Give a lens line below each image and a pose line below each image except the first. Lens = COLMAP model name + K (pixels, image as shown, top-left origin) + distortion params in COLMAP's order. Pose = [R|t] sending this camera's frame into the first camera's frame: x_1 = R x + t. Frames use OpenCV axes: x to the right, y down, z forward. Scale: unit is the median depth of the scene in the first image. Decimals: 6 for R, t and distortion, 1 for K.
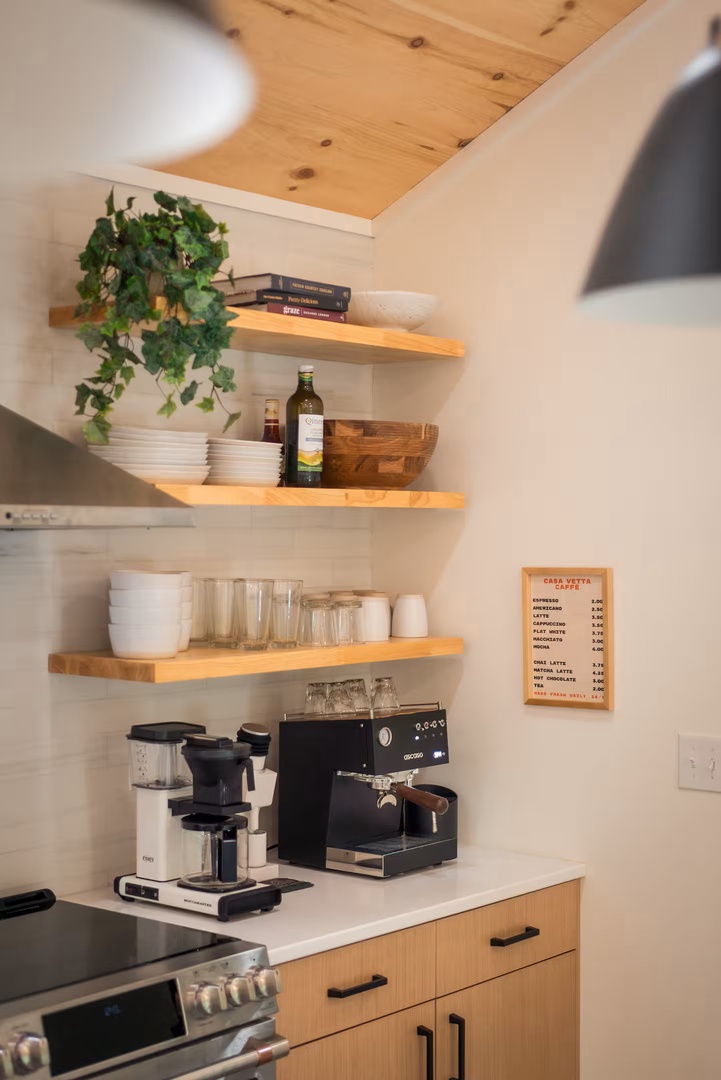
lens RADIAL K [[1672.3, 0, 359.5], [0, 1672.3, 533.4], [0, 0, 1]] dist [0.035478, 0.000000]
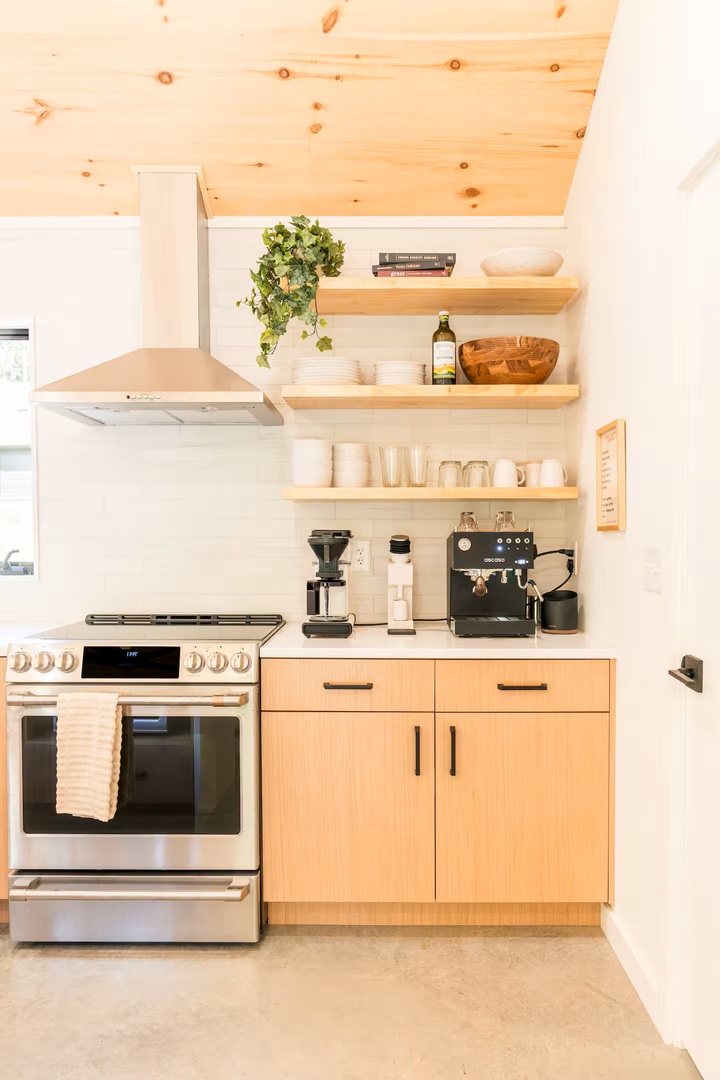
lens RADIAL K [[744.0, 0, 357.8], [0, 744.0, 550.0], [0, 0, 1]] dist [0.008332, 0.011837]
pose [[0.638480, 0.020833, -0.769356, 0.465862], [0.000585, 0.999620, 0.027553, 0.106181], [0.769638, -0.018043, 0.638226, 0.484930]]
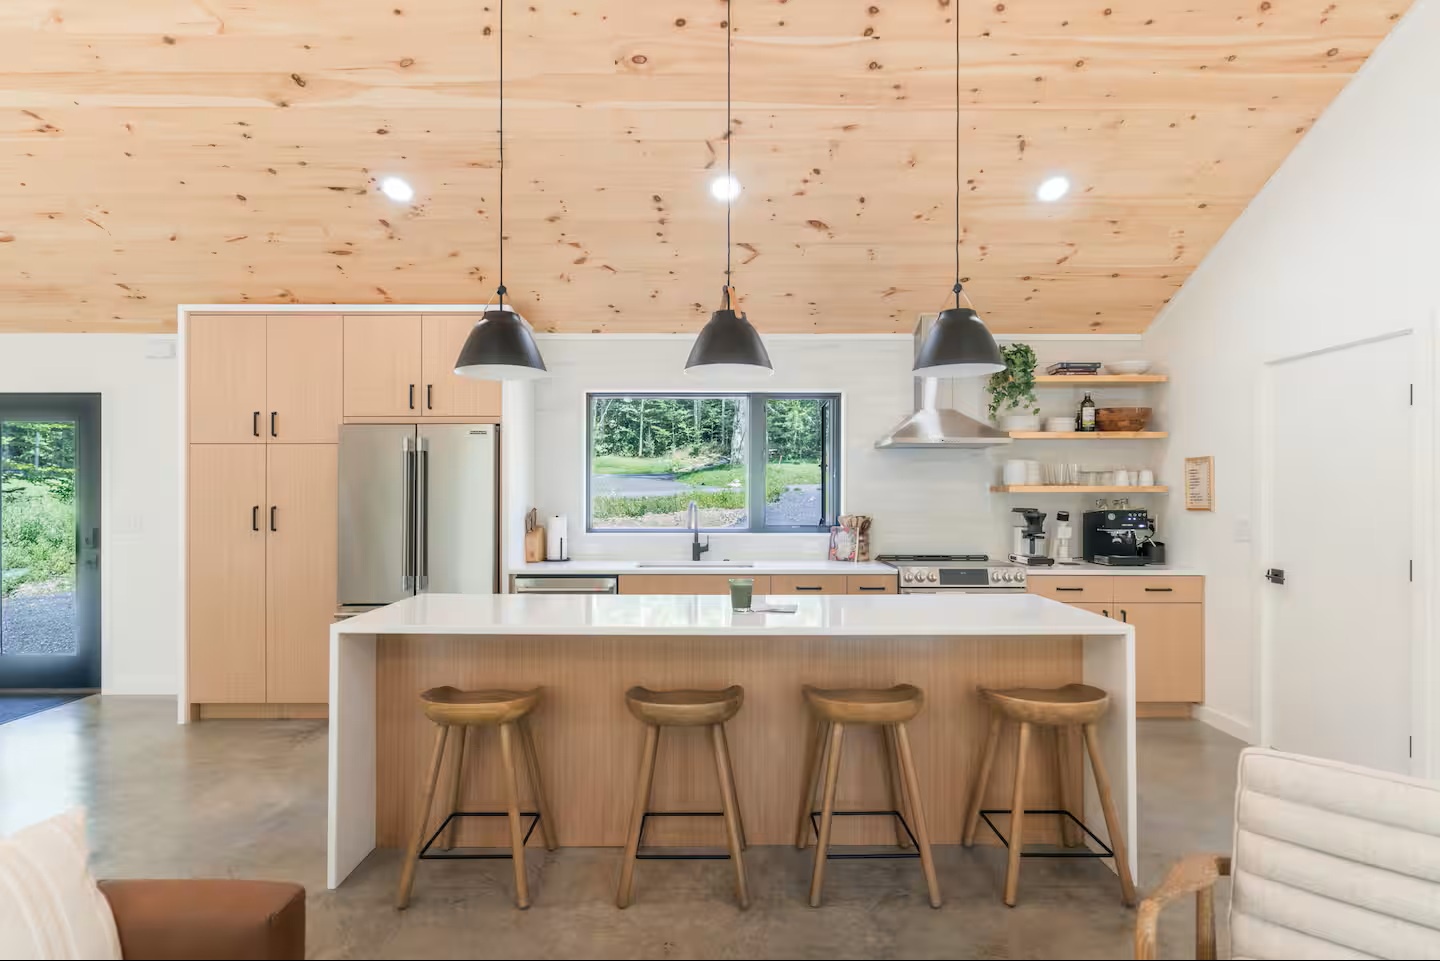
lens RADIAL K [[692.5, 0, 716.0], [0, 692.5, 491.6], [0, 0, 1]] dist [0.003903, 0.000044]
pose [[0.639661, -0.000301, -0.768657, 0.488926], [-0.000314, 1.000000, -0.000652, 0.077794], [0.768657, 0.000659, 0.639661, -0.281810]]
